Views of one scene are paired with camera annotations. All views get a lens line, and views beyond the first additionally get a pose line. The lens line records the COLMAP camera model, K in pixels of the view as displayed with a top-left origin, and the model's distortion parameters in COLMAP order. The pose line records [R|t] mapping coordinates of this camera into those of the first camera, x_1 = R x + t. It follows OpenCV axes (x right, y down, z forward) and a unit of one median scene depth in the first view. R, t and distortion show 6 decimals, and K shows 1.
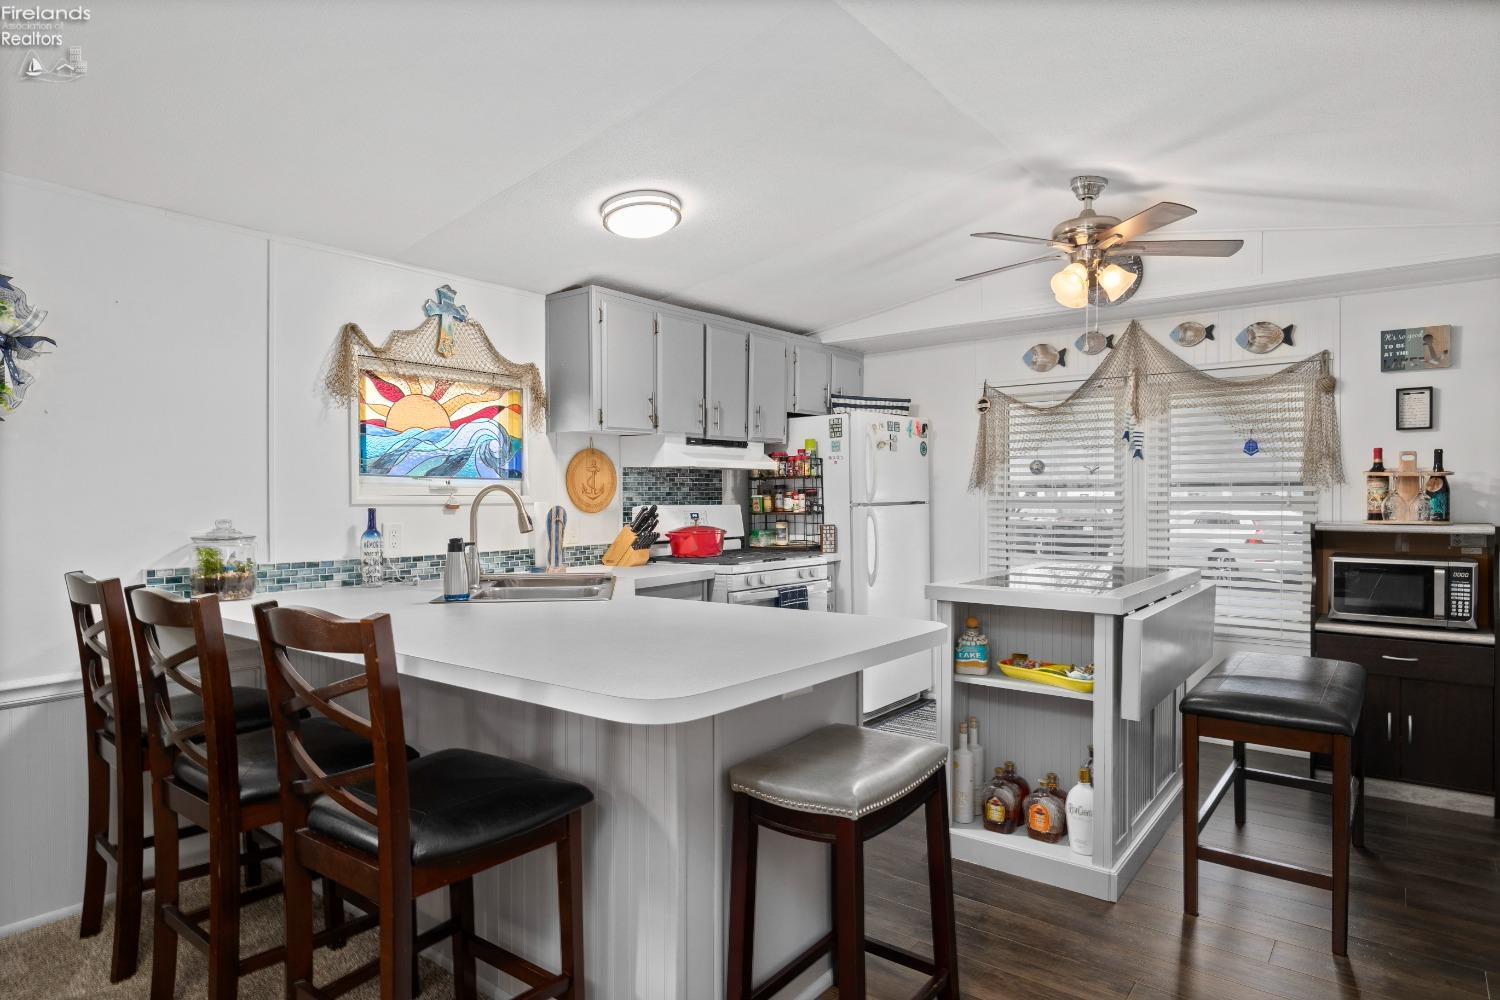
lens RADIAL K [[849.0, 0, 750.0], [0, 849.0, 500.0], [0, 0, 1]] dist [-0.007259, -0.002647]
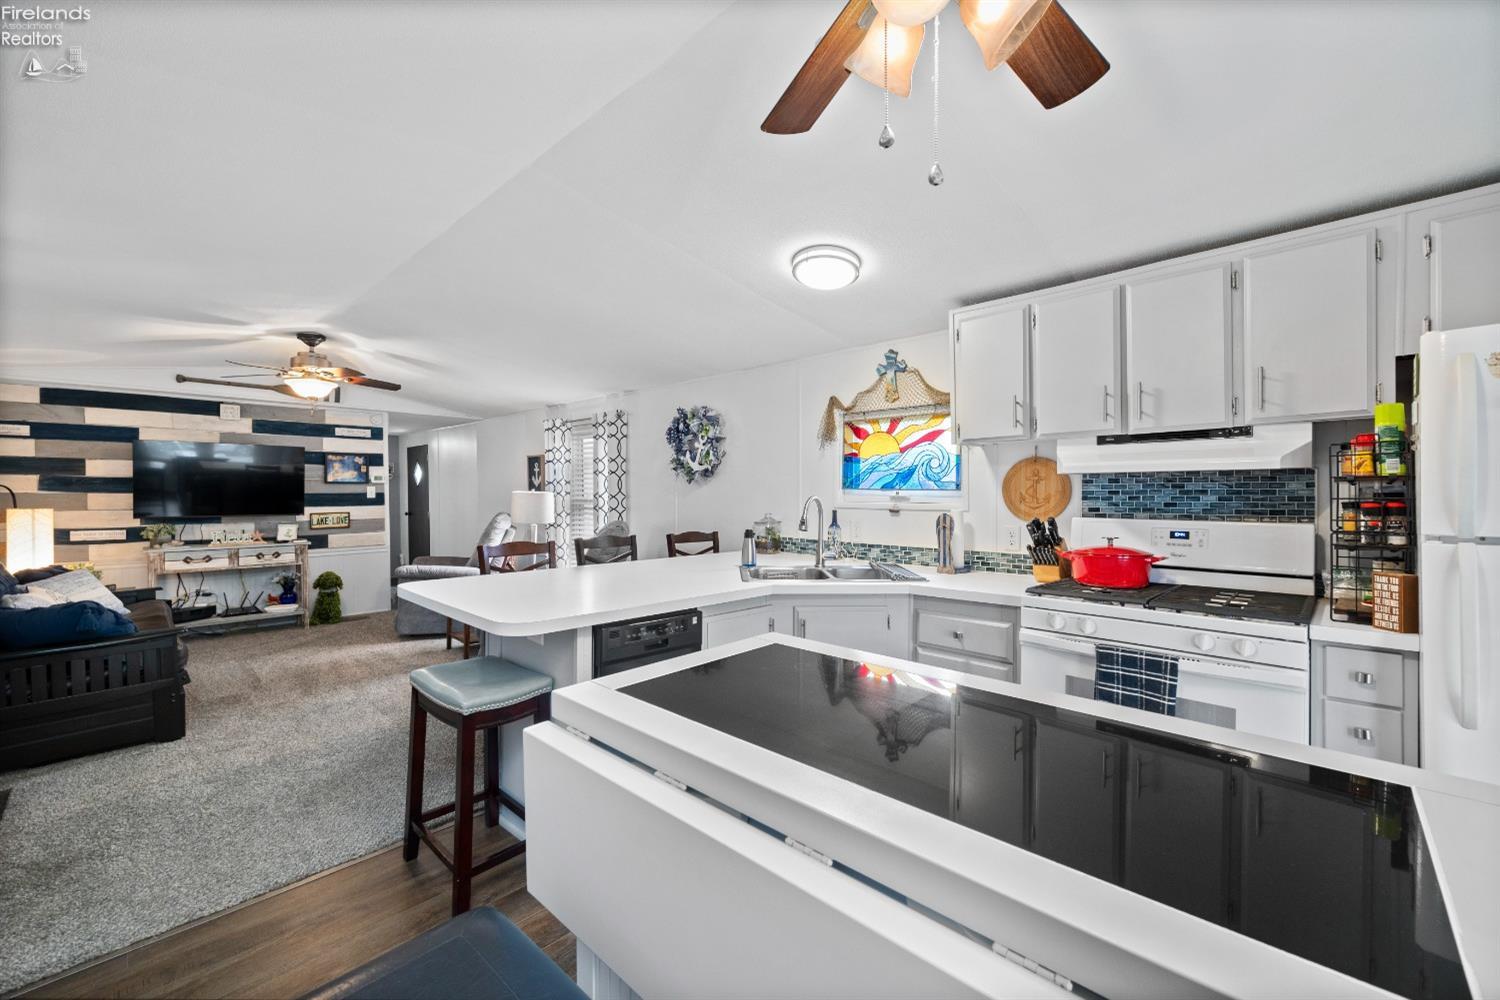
lens RADIAL K [[601.3, 0, 750.0], [0, 601.3, 500.0], [0, 0, 1]] dist [0.012060, -0.003028]
pose [[-0.093317, 0.015134, -0.995521, 0.556100], [-0.003948, 0.999871, 0.015571, -0.021126], [0.995629, 0.005384, -0.093245, 0.758140]]
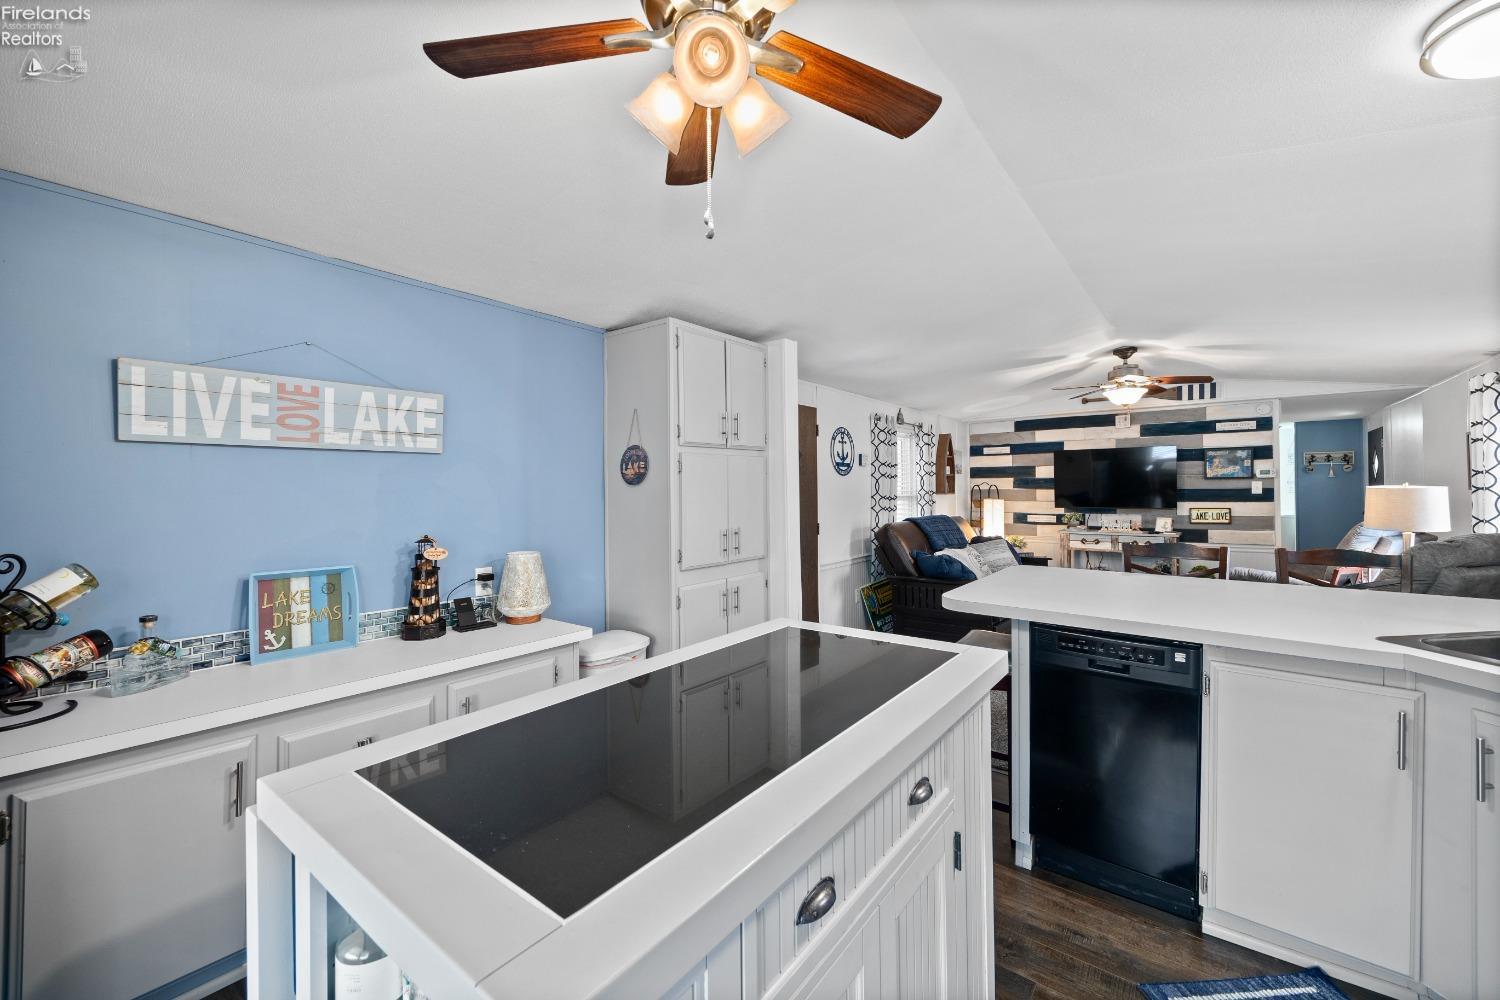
lens RADIAL K [[586.9, 0, 752.7], [0, 586.9, 491.2], [0, 0, 1]] dist [-0.000747, 0.000279]
pose [[-0.999962, 0.007799, 0.003945, 0.289488], [0.007825, 0.999948, 0.006534, -0.023286], [-0.003894, 0.006564, -0.999971, 1.062351]]
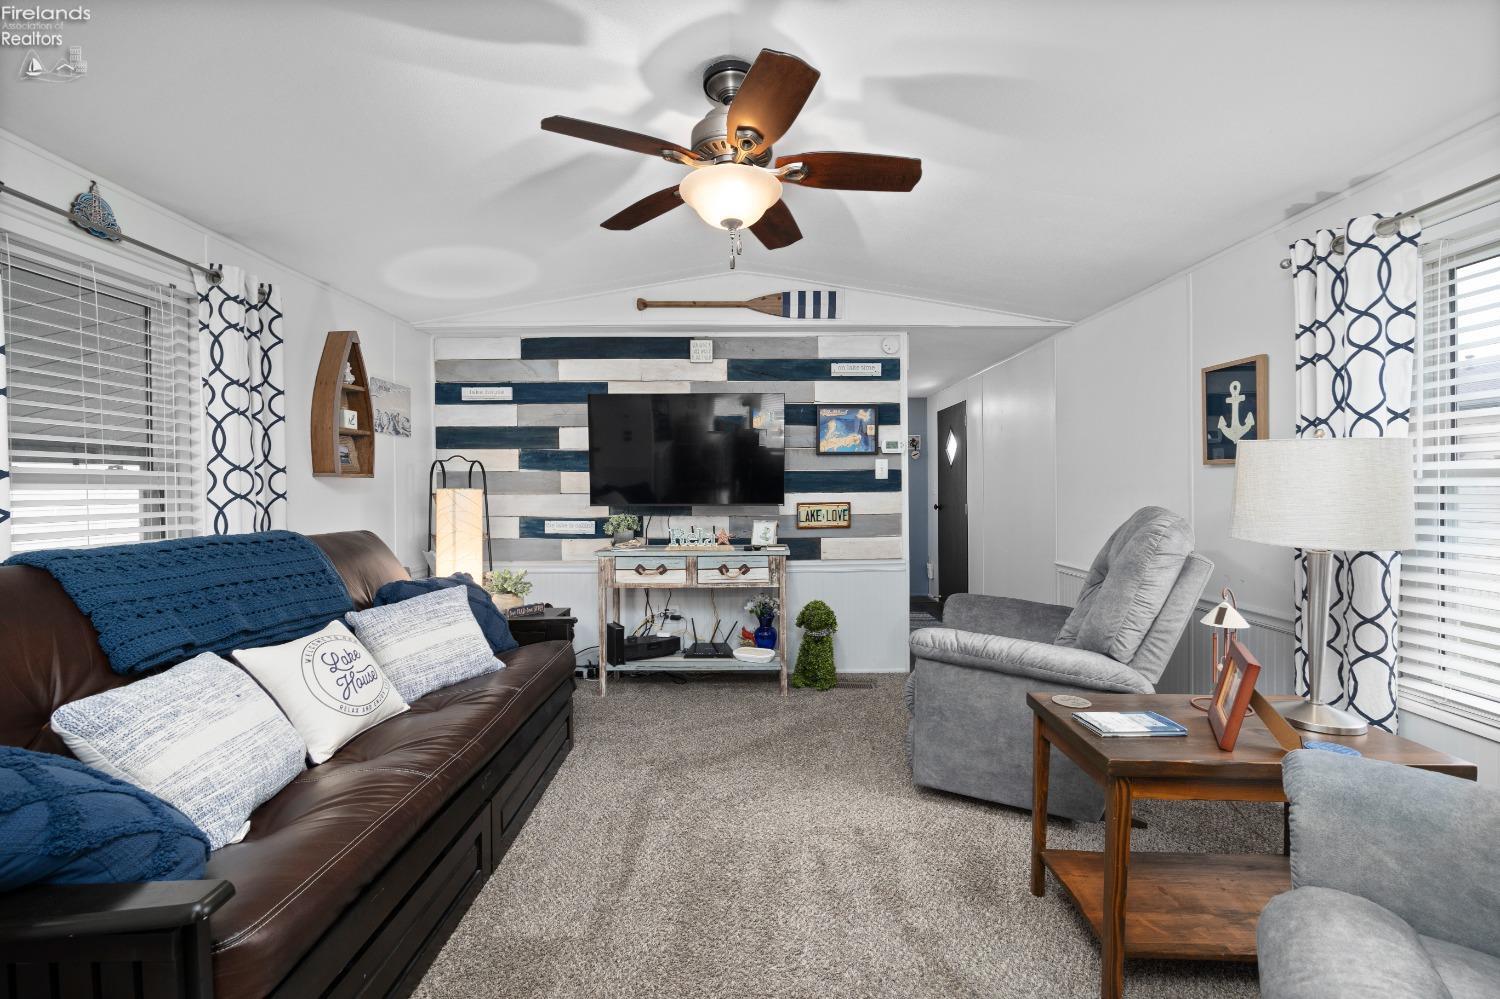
lens RADIAL K [[629.6, 0, 752.5], [0, 629.6, 495.7], [0, 0, 1]] dist [-0.015807, 0.000891]
pose [[-0.780959, 0.012857, -0.624450, -0.178937], [0.003382, 0.999861, 0.016356, 0.012321], [0.624573, 0.010661, -0.780894, 0.246493]]
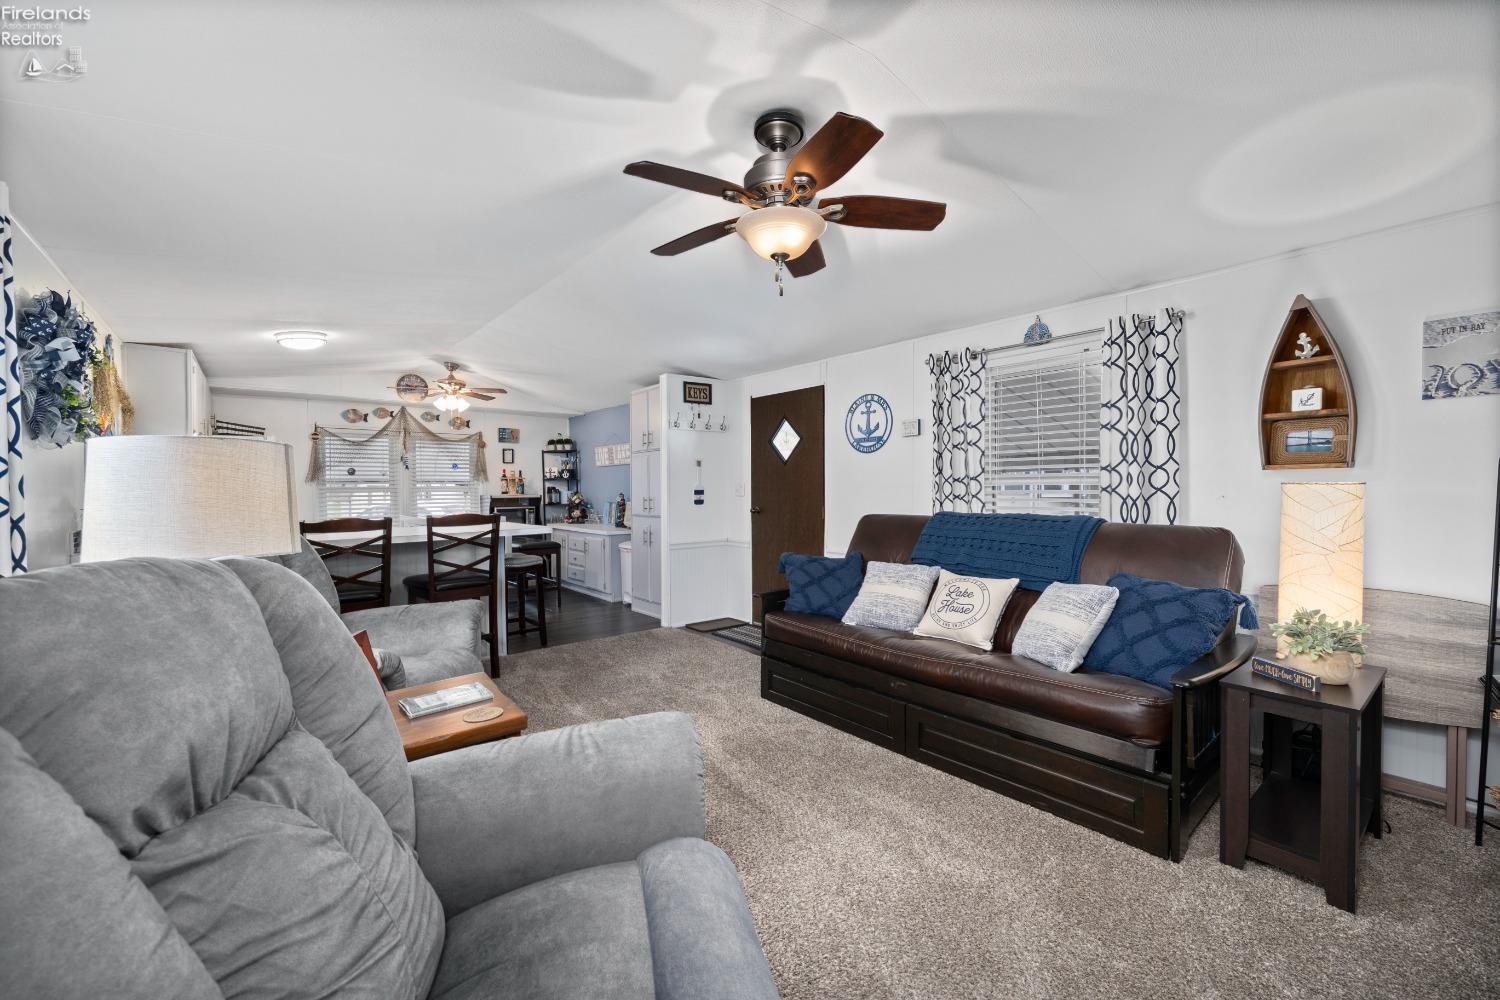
lens RADIAL K [[601.3, 0, 750.0], [0, 601.3, 500.0], [0, 0, 1]] dist [0.012060, -0.003028]
pose [[0.206333, -0.019197, 0.978293, -0.988380], [0.011594, 0.999785, 0.017173, 0.015566], [-0.978413, 0.007799, 0.206512, -0.219574]]
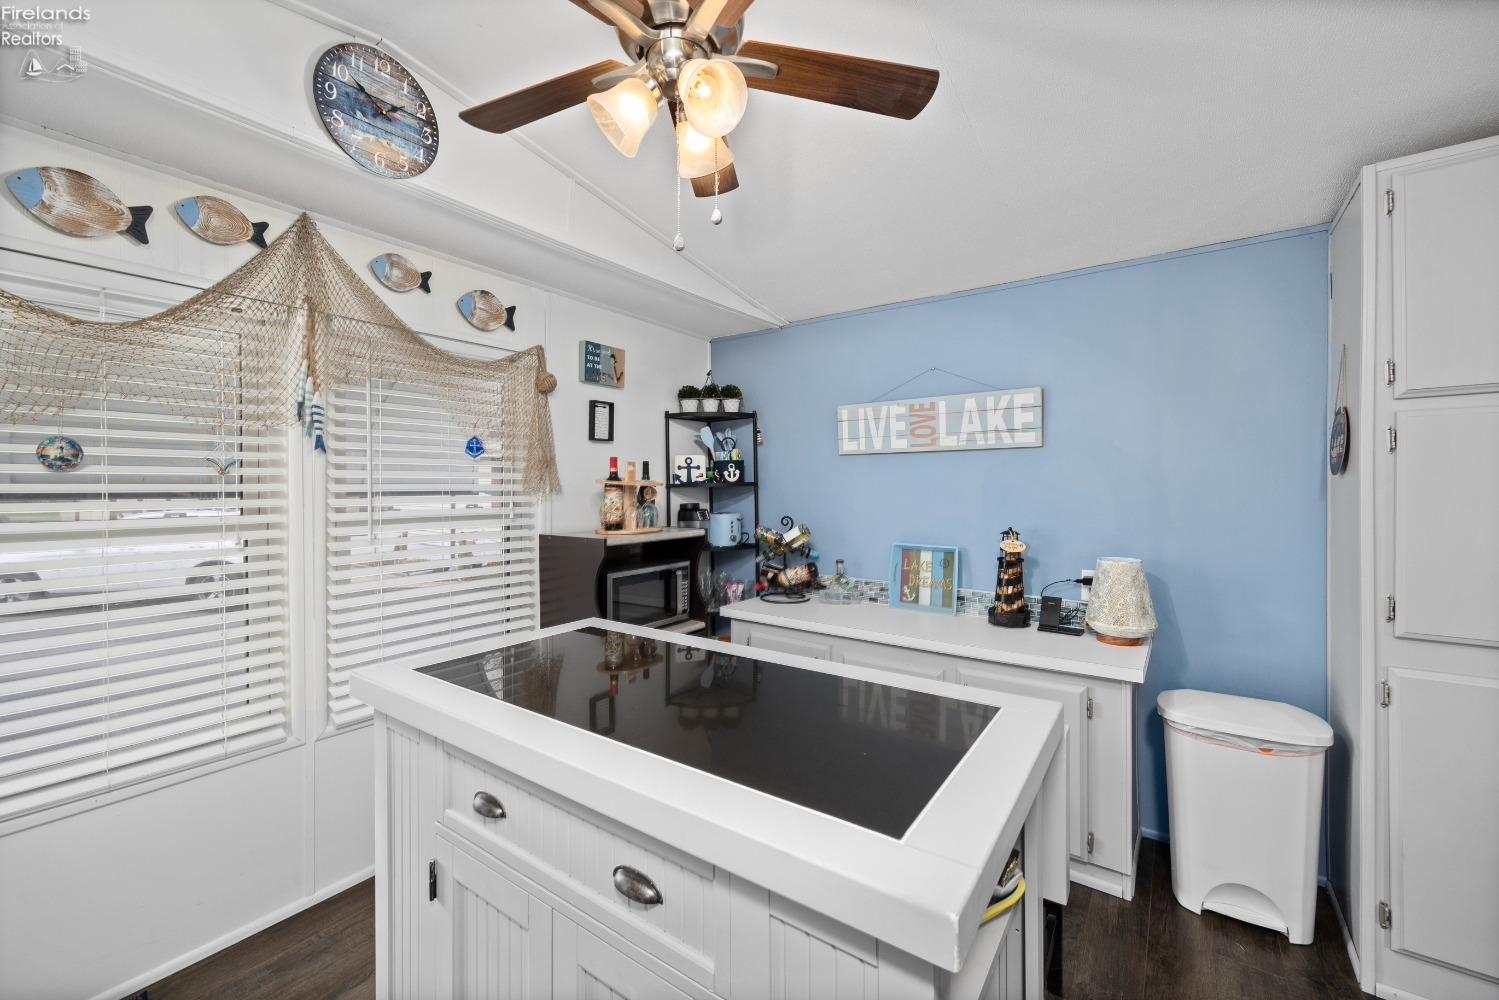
lens RADIAL K [[606.4, 0, 752.4], [0, 606.4, 492.6], [0, 0, 1]] dist [0.007038, -0.000339]
pose [[-0.047007, -0.008503, 0.998858, 0.014985], [0.009059, 0.999919, 0.008938, -0.022112], [-0.998853, 0.009469, -0.046926, 0.786248]]
